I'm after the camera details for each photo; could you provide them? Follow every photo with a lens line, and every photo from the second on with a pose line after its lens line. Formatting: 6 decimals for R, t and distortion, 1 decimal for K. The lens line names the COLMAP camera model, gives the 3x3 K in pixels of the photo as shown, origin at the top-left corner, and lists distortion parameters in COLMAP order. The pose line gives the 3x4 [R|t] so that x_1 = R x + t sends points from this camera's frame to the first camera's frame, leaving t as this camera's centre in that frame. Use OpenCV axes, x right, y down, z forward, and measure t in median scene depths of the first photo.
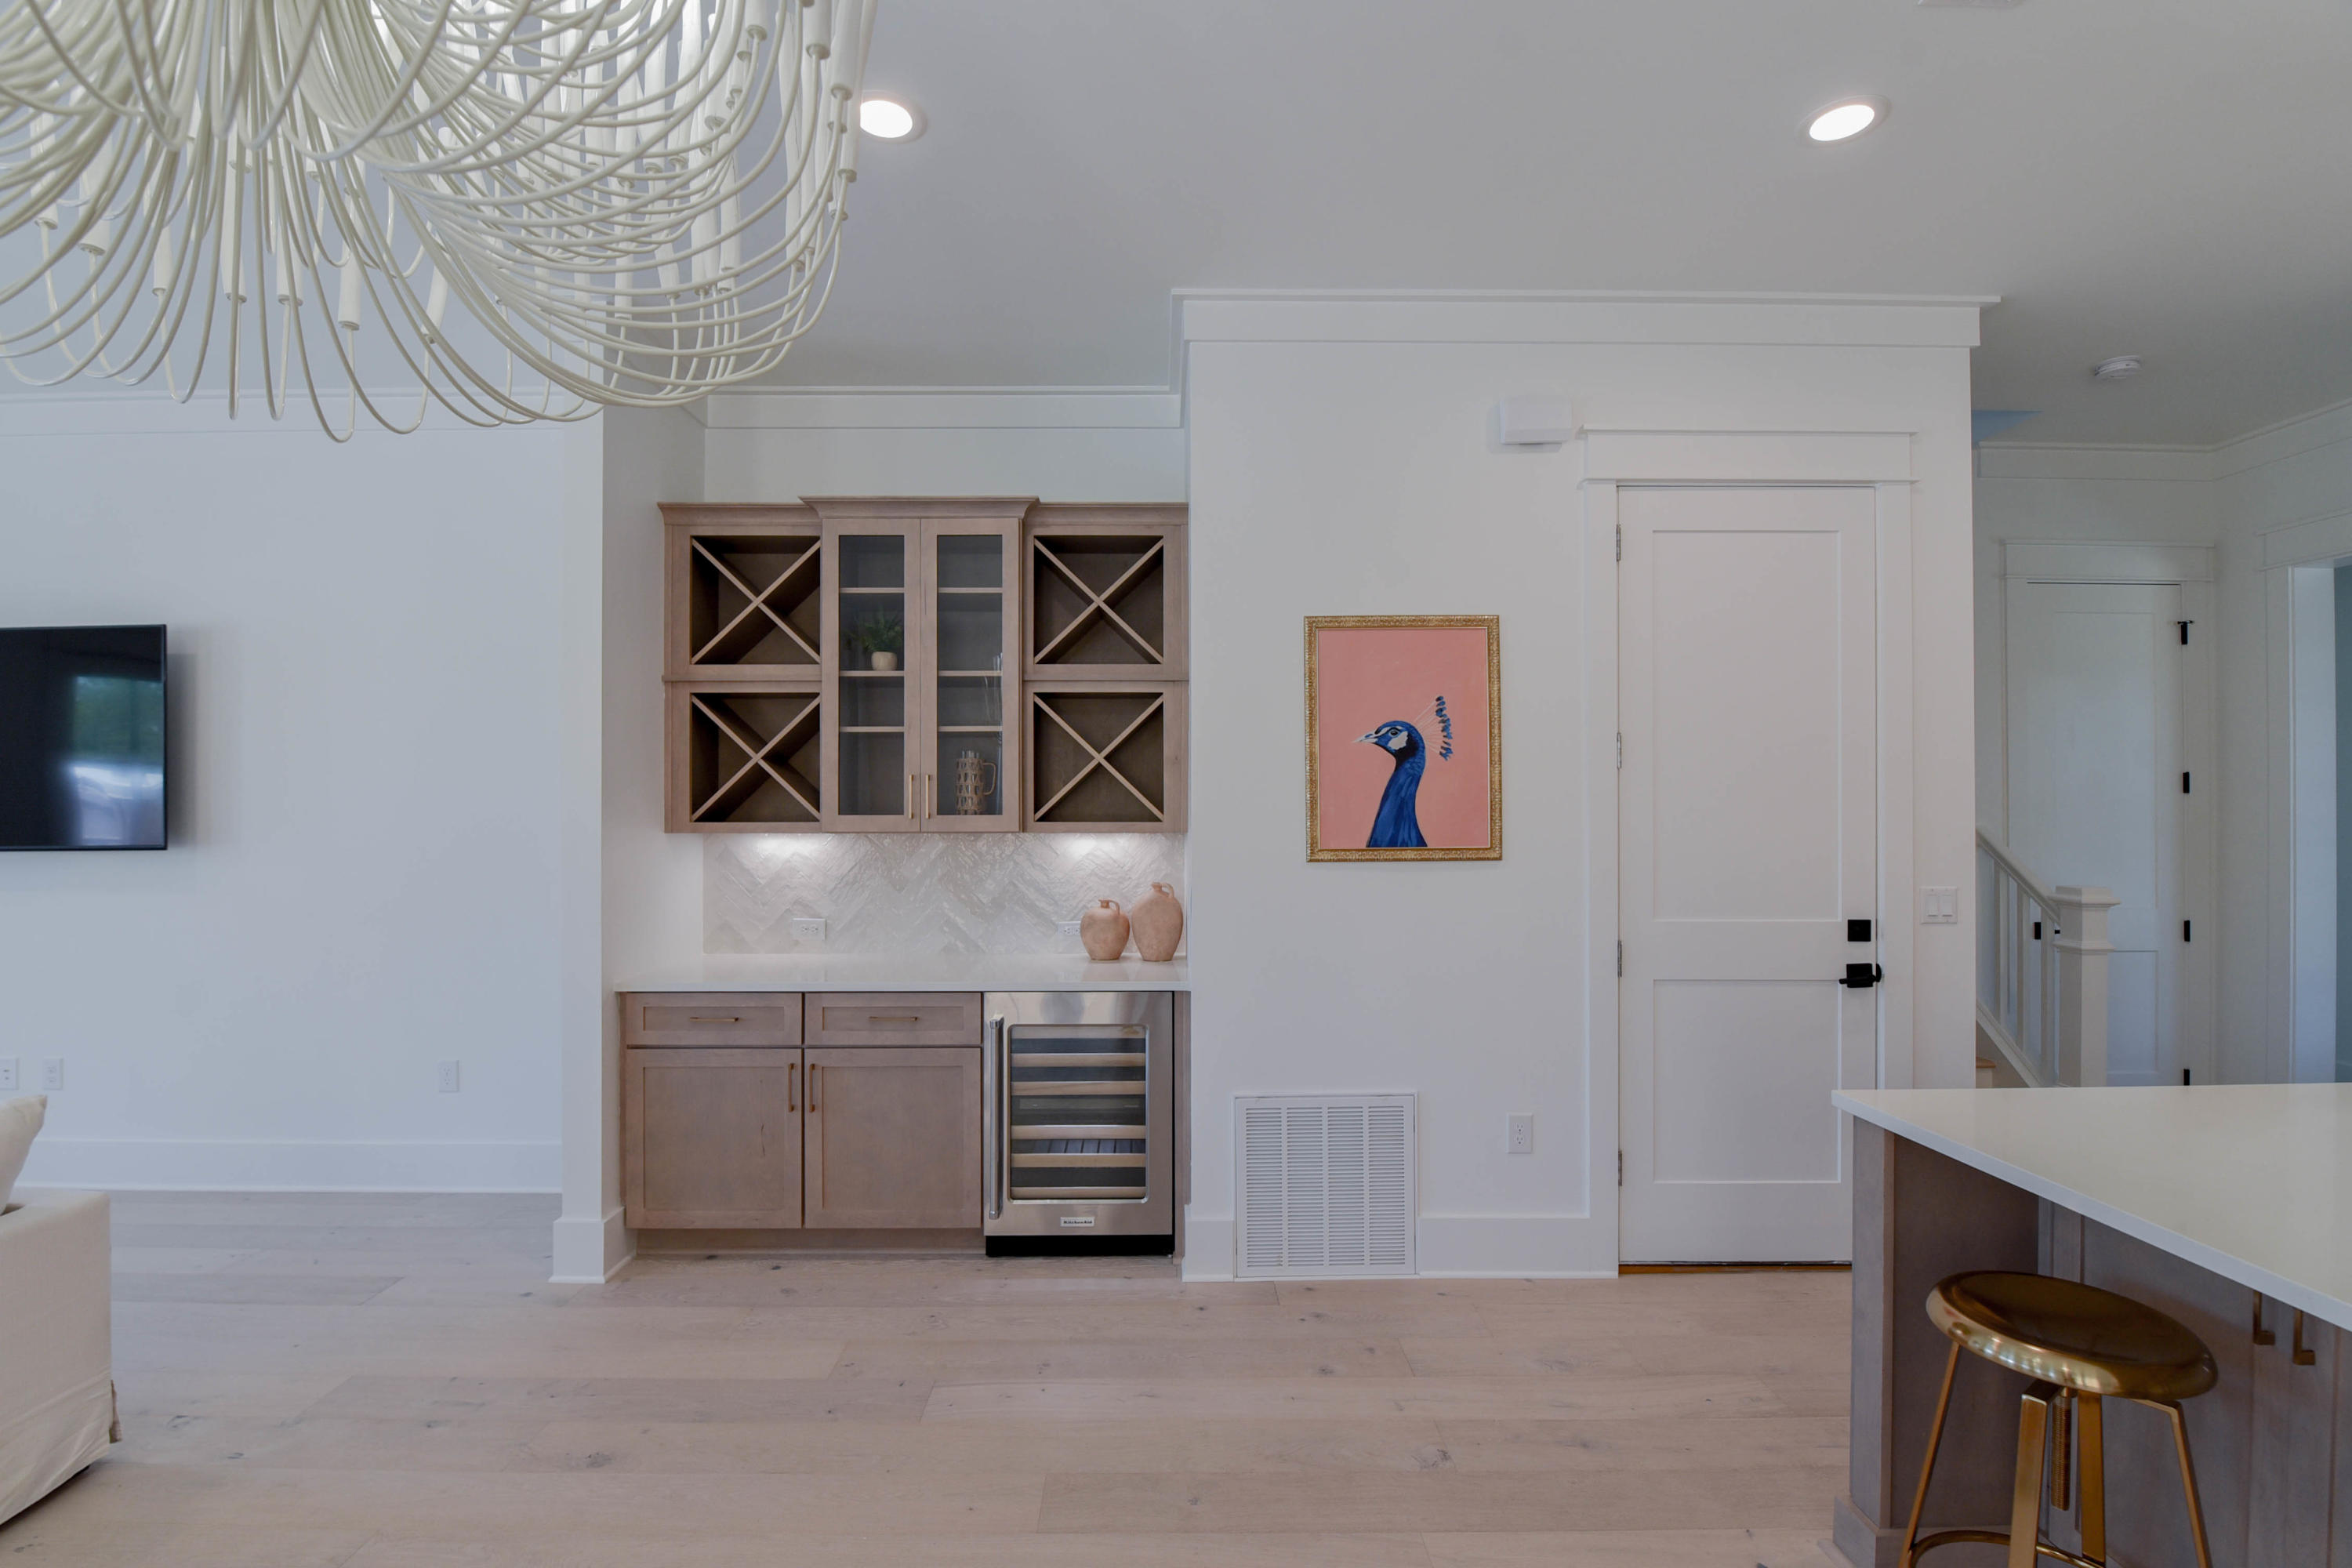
lens RADIAL K [[1072.2, 0, 1166.0], [0, 1072.2, 806.2], [0, 0, 1]] dist [0.000493, 0.000046]
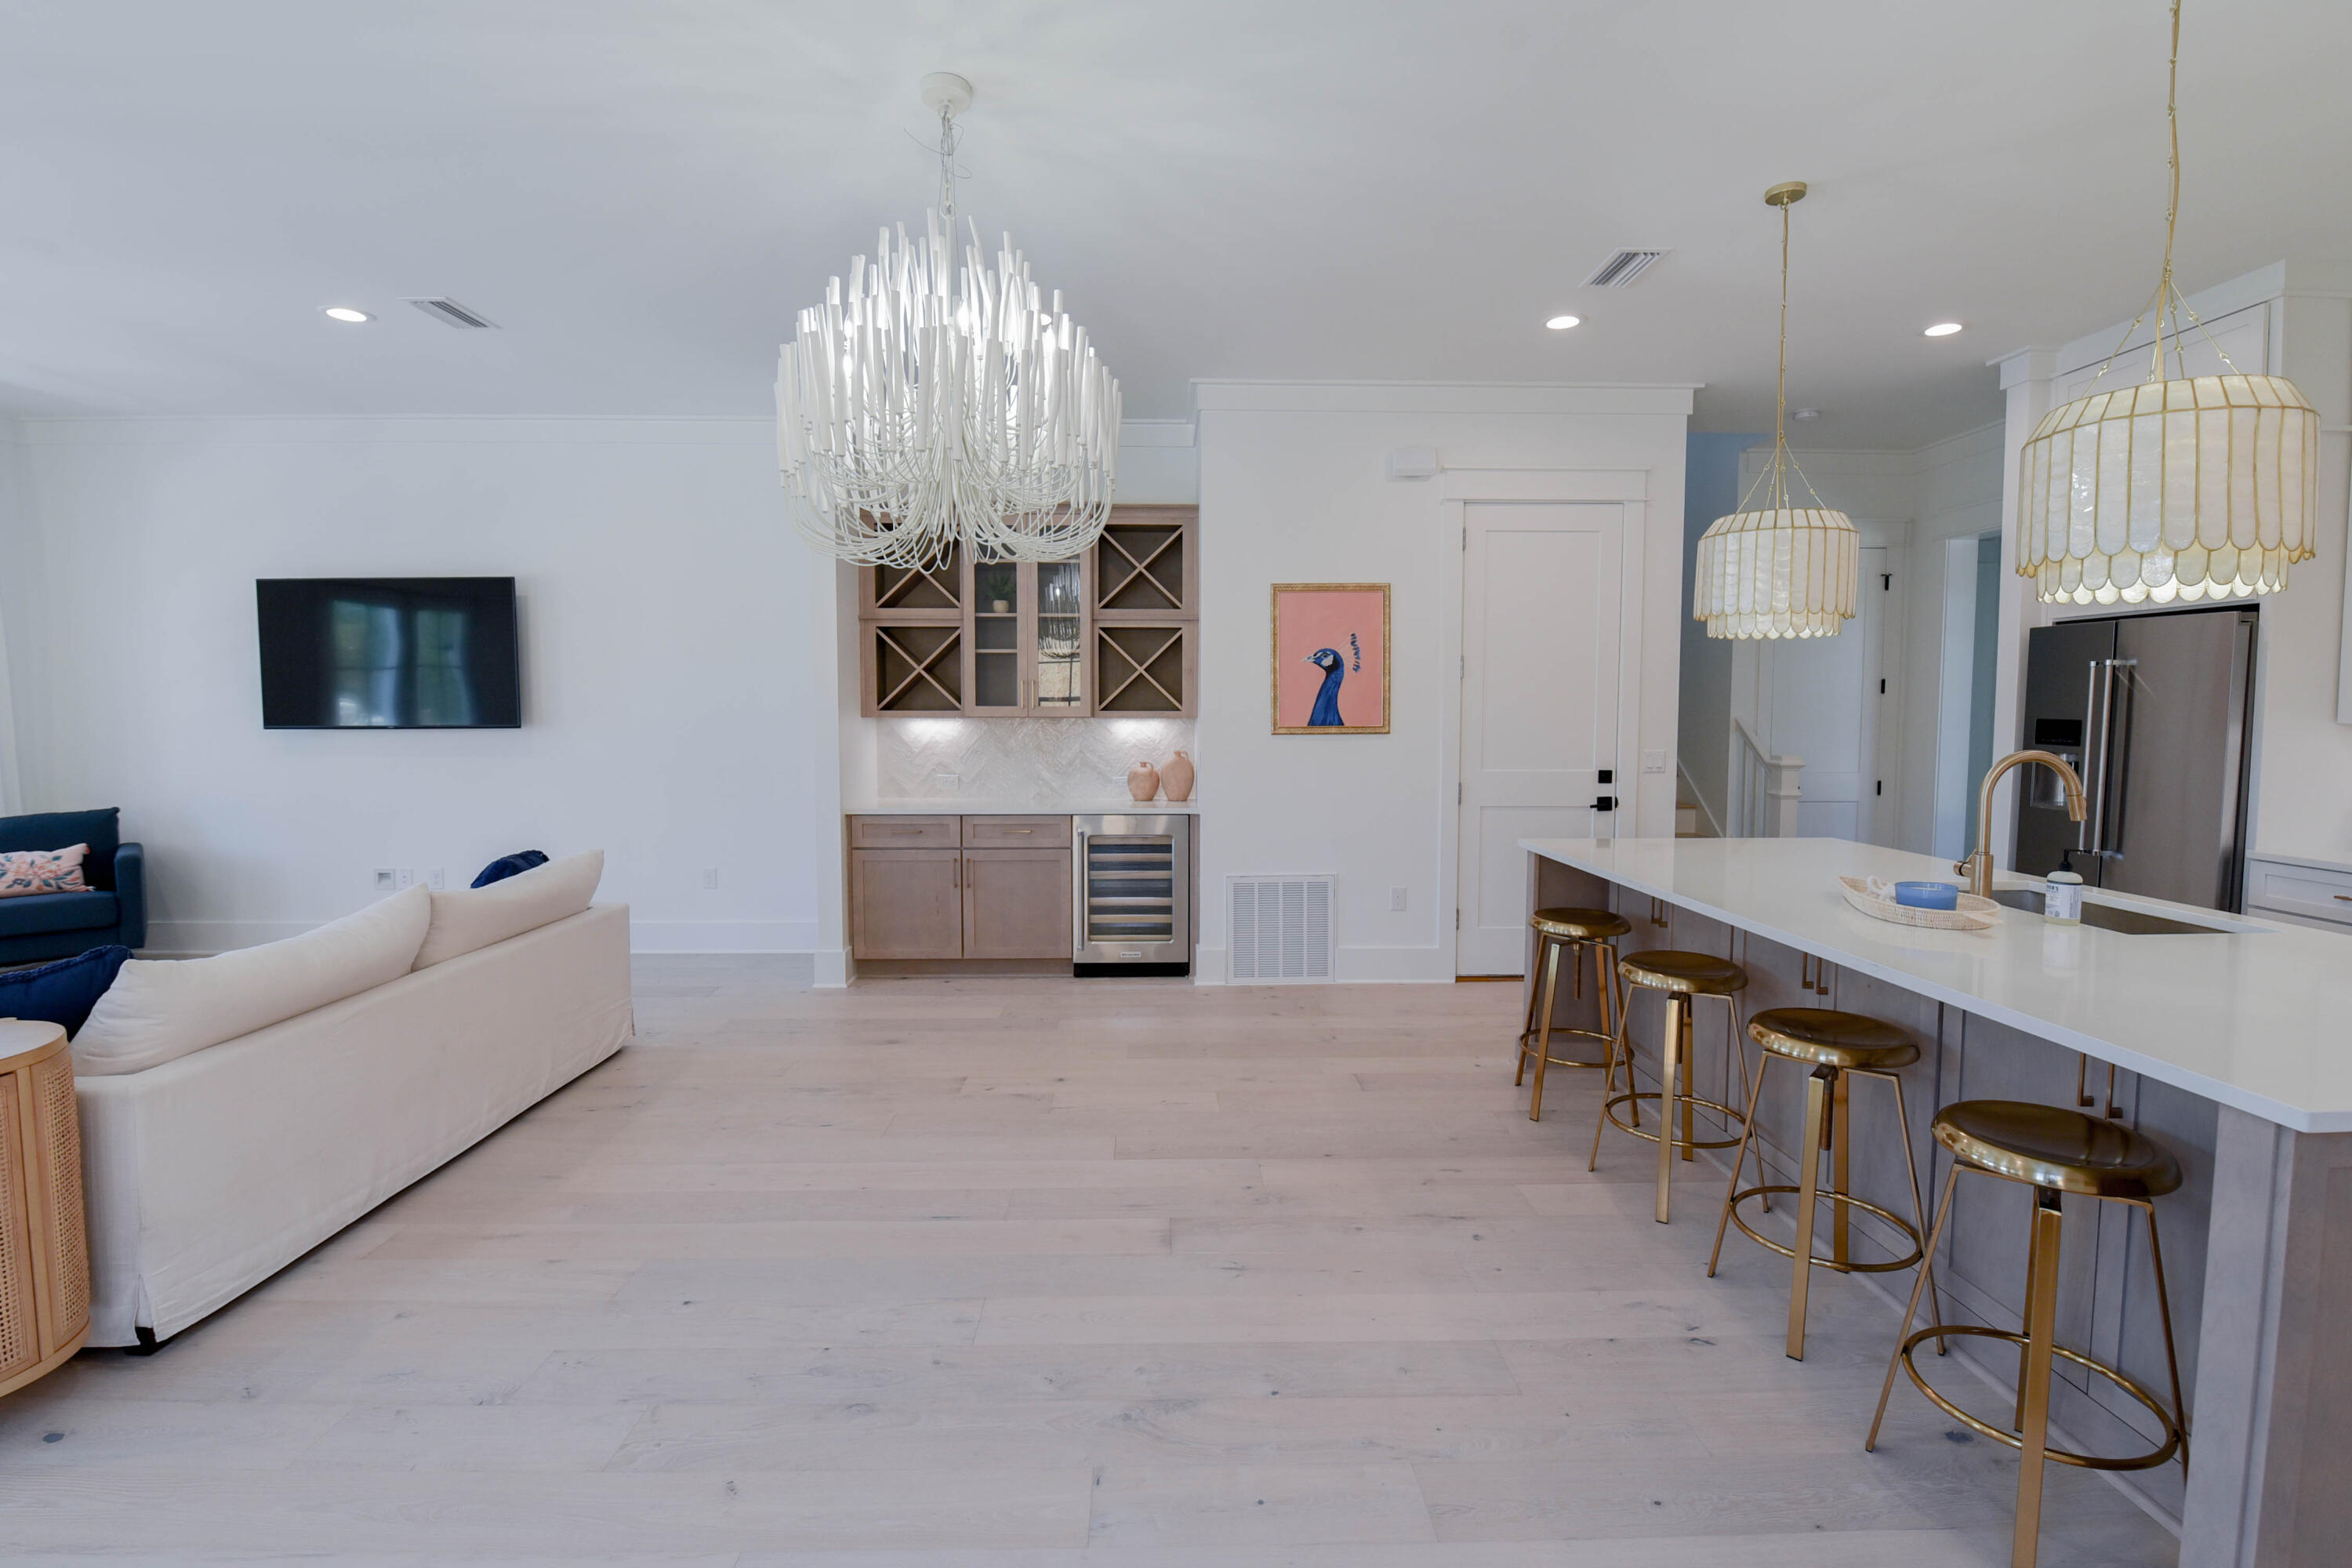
lens RADIAL K [[1168.2, 0, 1176.0], [0, 1168.2, 784.0], [0, 0, 1]] dist [0.002804, 0.000115]
pose [[0.999924, 0.000987, 0.012252, -0.034681], [-0.001814, 0.997706, 0.067665, 0.006242], [-0.012157, -0.067682, 0.997633, -0.757654]]
